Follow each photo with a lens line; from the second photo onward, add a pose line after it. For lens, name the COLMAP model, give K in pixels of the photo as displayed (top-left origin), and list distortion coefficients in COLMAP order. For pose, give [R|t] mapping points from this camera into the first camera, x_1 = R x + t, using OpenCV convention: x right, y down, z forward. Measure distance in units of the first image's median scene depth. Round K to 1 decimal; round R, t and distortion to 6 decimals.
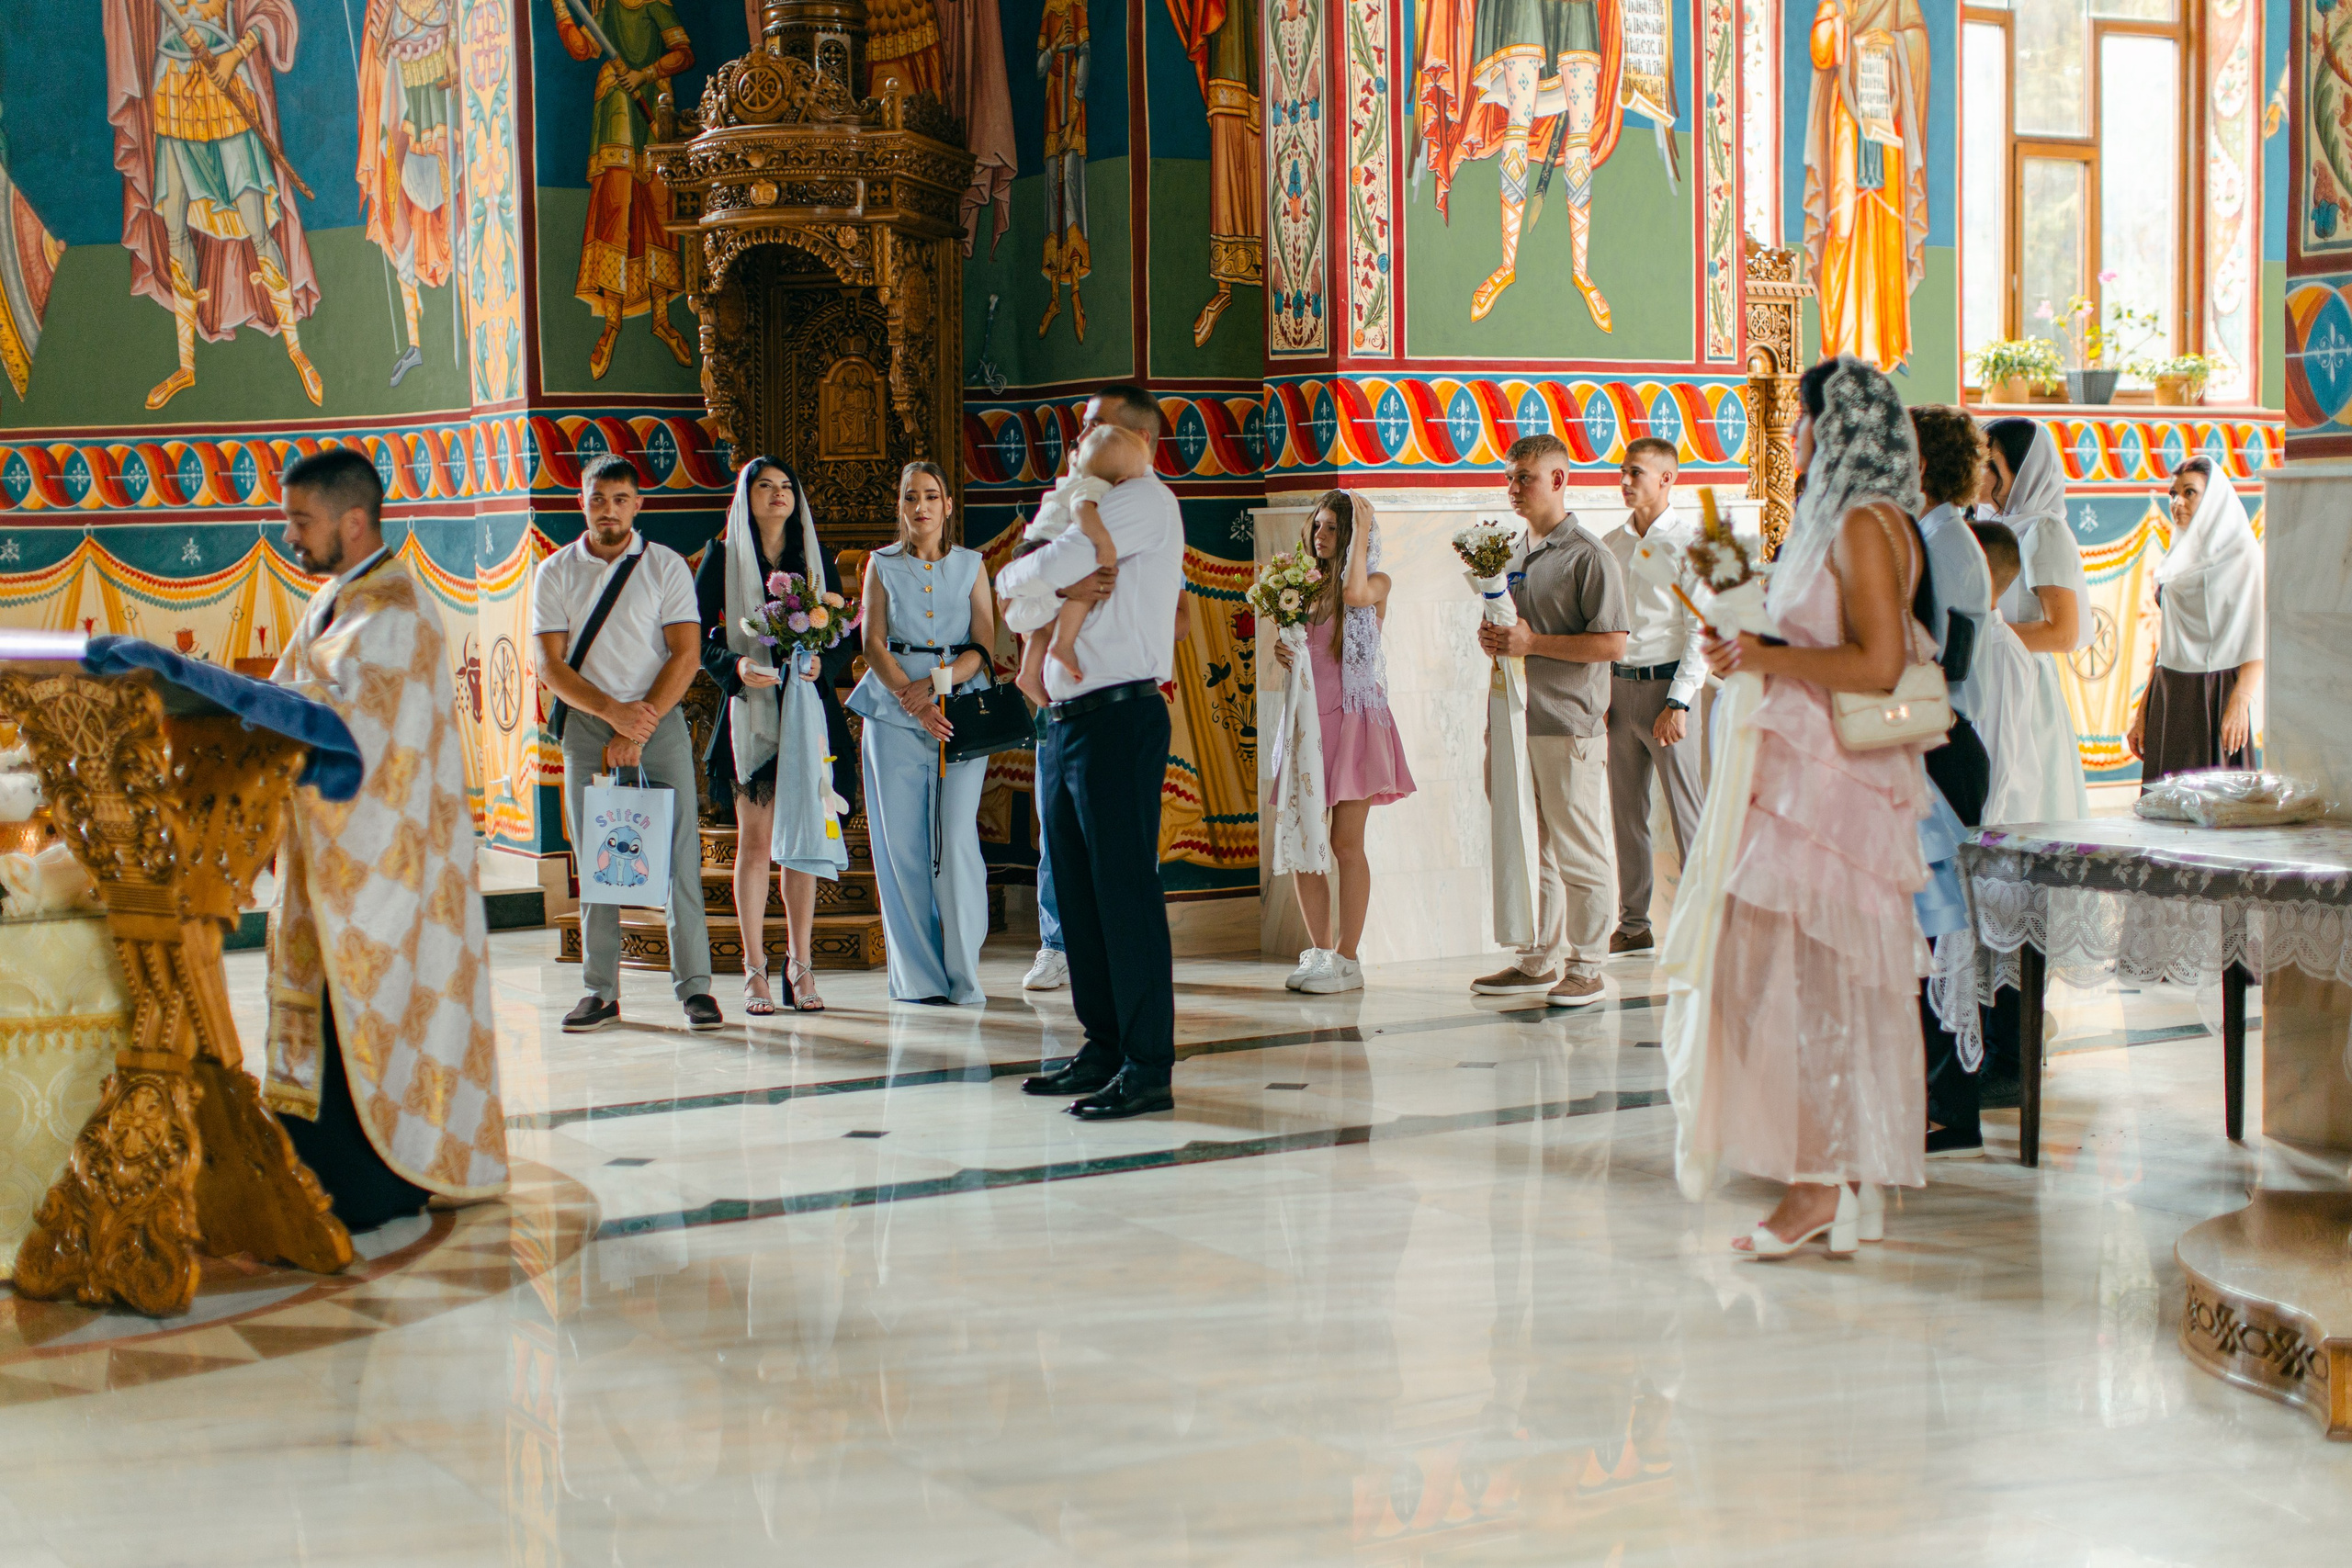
lens RADIAL K [[3378.5, 0, 1191.6], [0, 3378.5, 777.9], [0, 0, 1]] dist [0.009602, 0.000000]
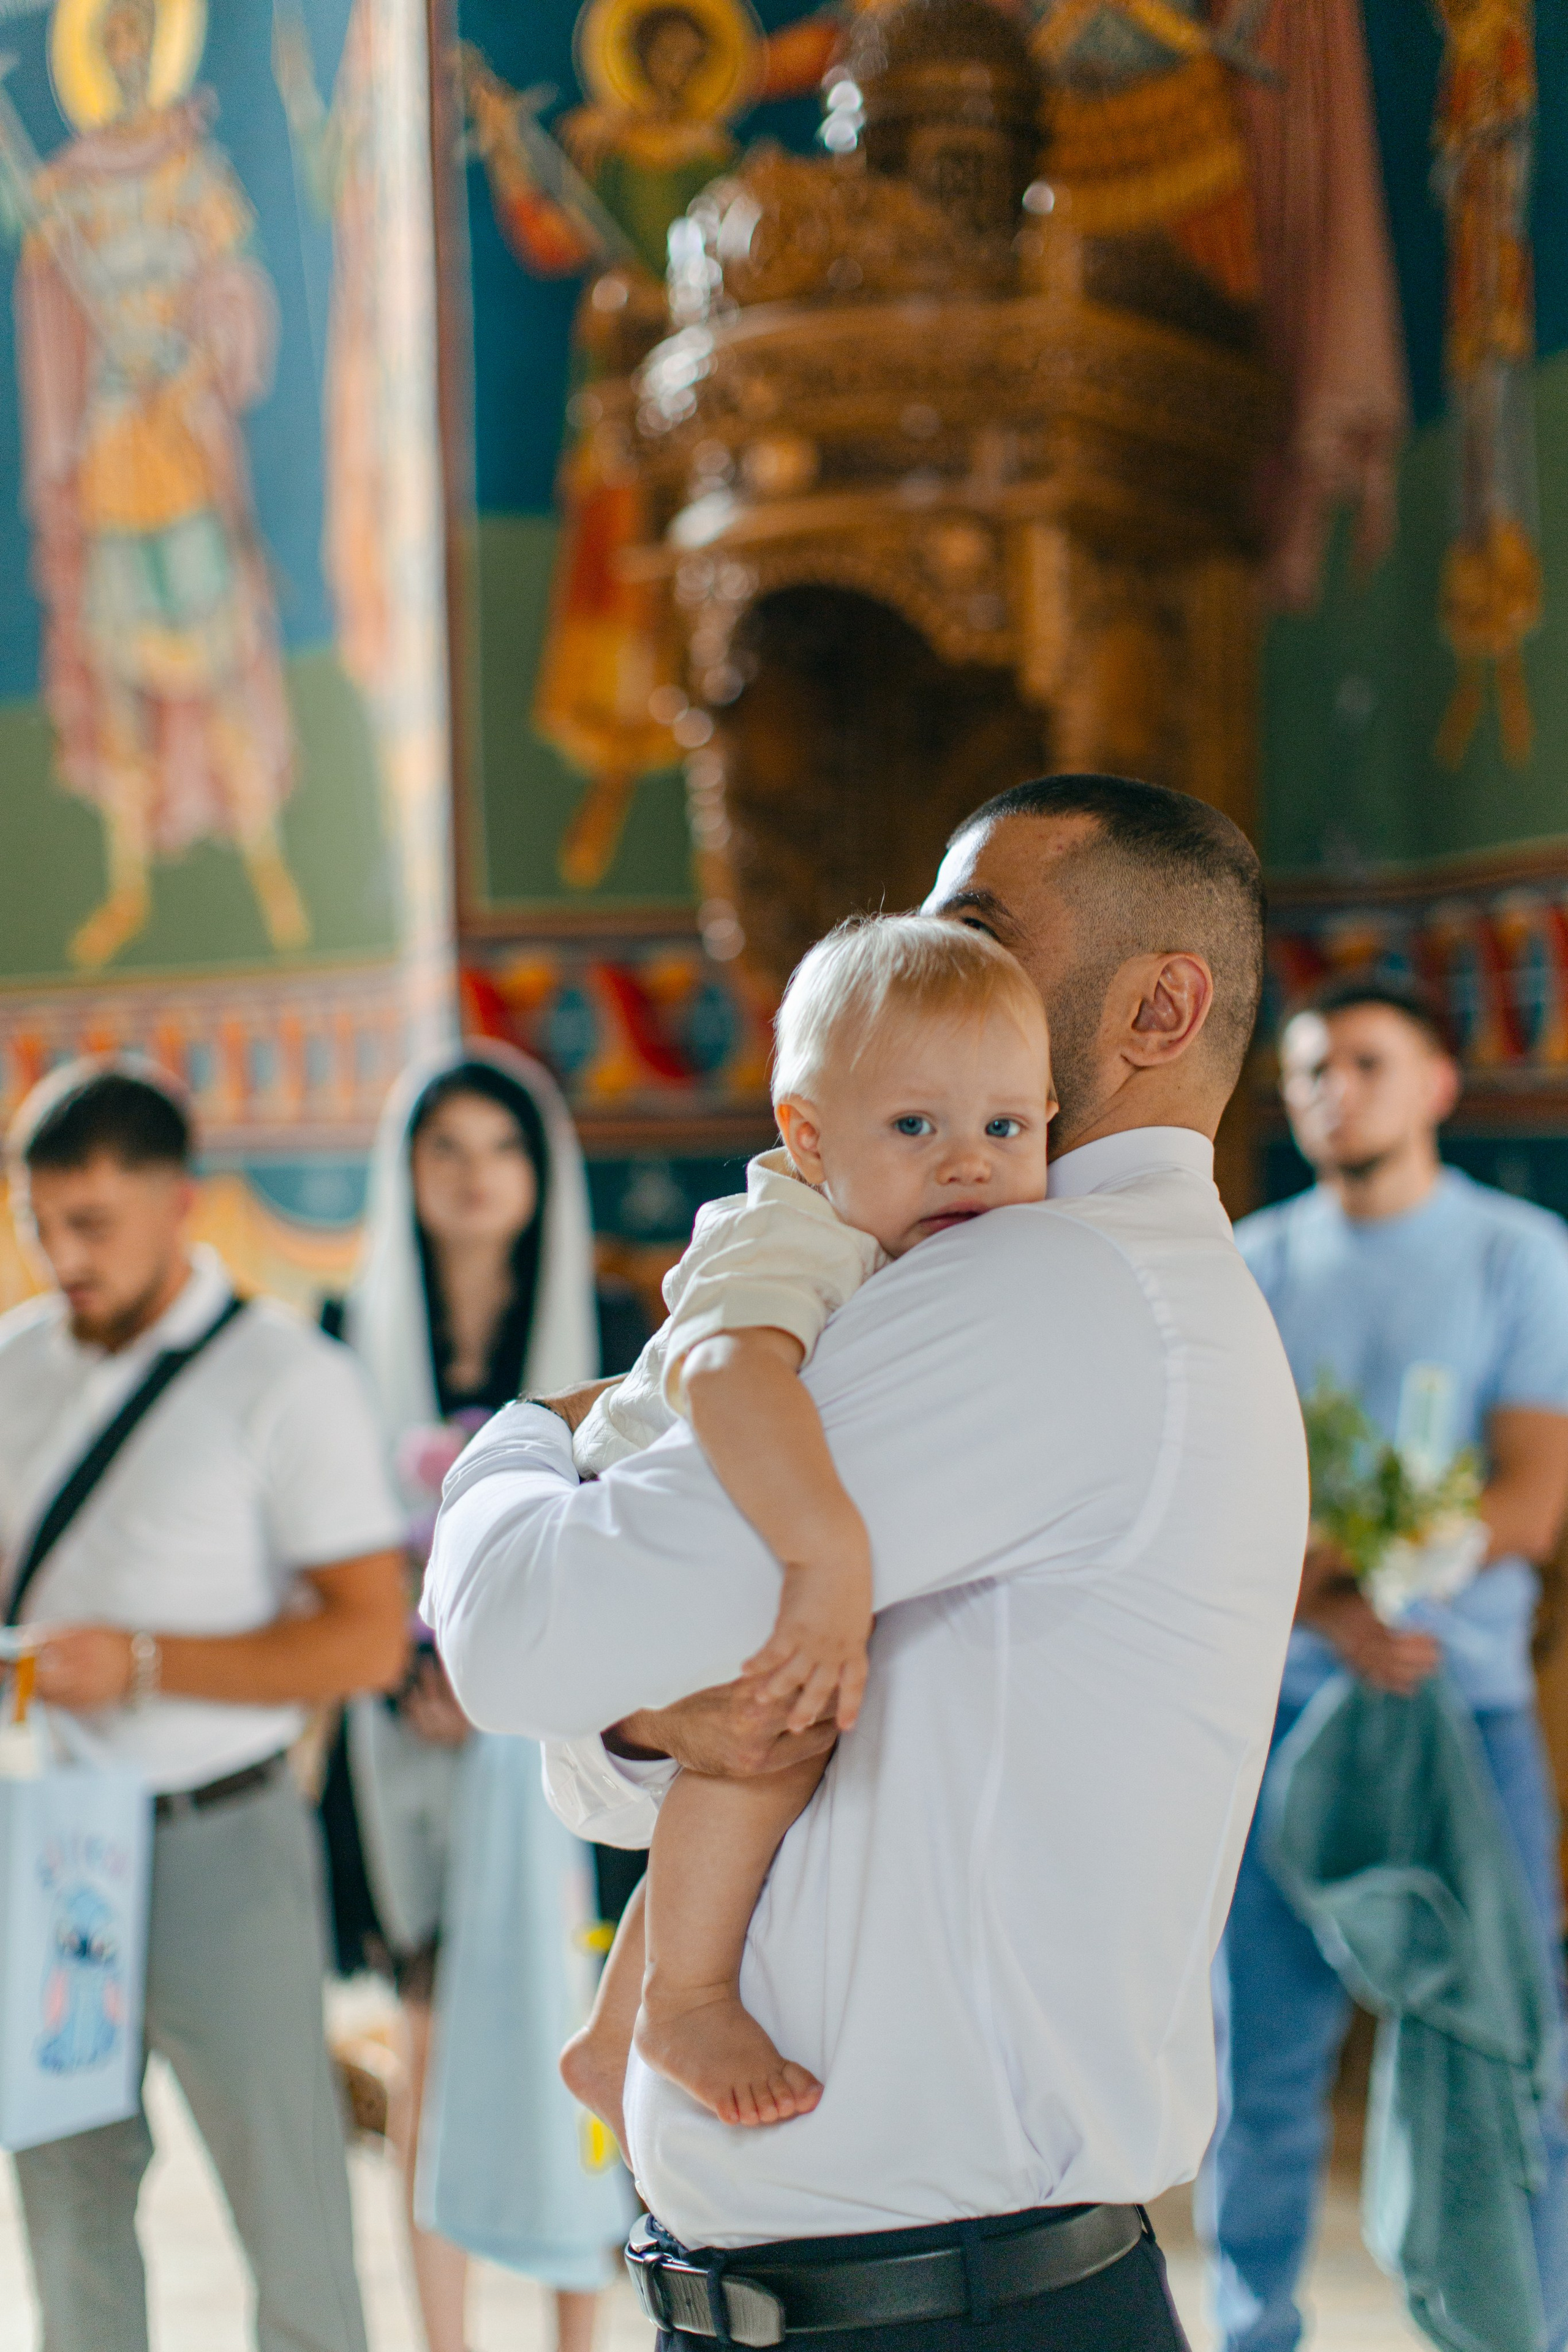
lens RADIAL K [[3378.8, 0, 775.3], [0, 3378.8, 1168.8], [0, 0, 1]] dist [0.009602, 0.000000]
pose [[0.942151, 0.002239, -0.335180, 0.024687], [-0.018437, 0.998810, -0.045150, -0.052180], [0.334680, 0.048718, 0.941072, 0.527249]]
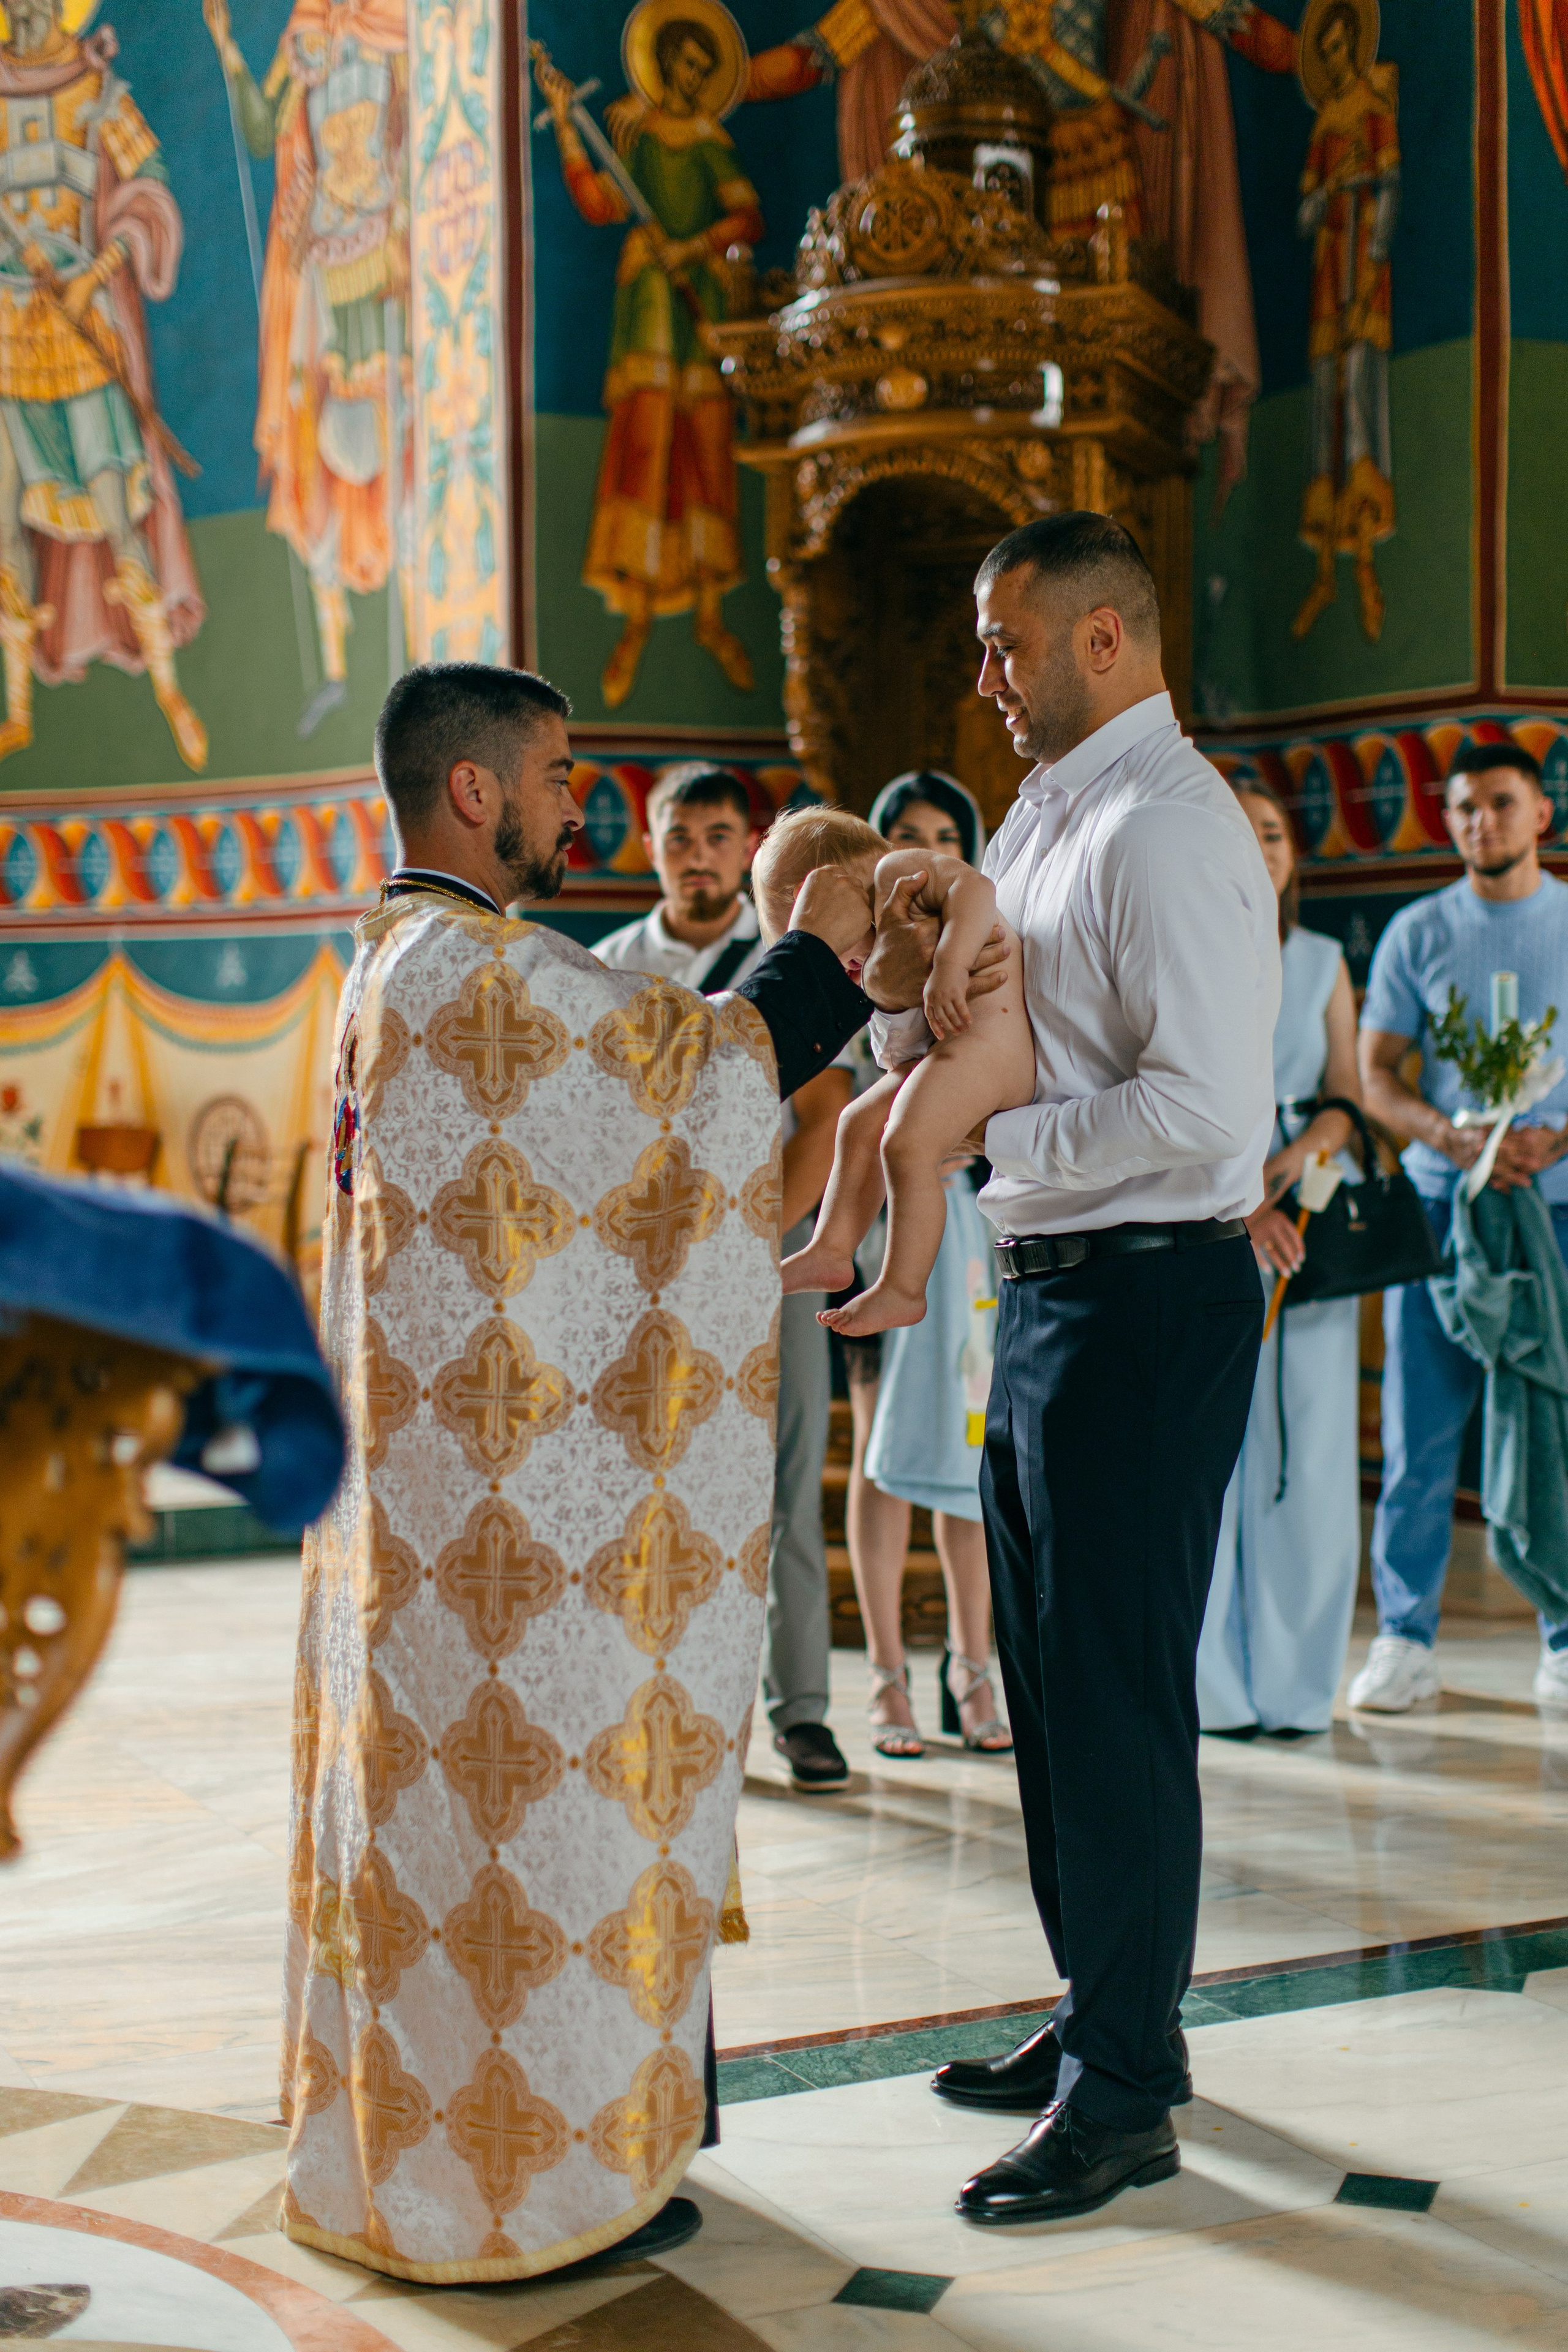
lens RADIAL K [[3378.8, 0, 774.1], [0, 3378.8, 1186.4], [0, 0, 1]] dist [0.009602, 0.000000]
pose [[0.996670, 0.011708, -0.080695, -0.089884], [-0.013491, 0.999676, -0.021579, -0.010130], [0.080416, 0.022596, 0.996505, 0.344741]]
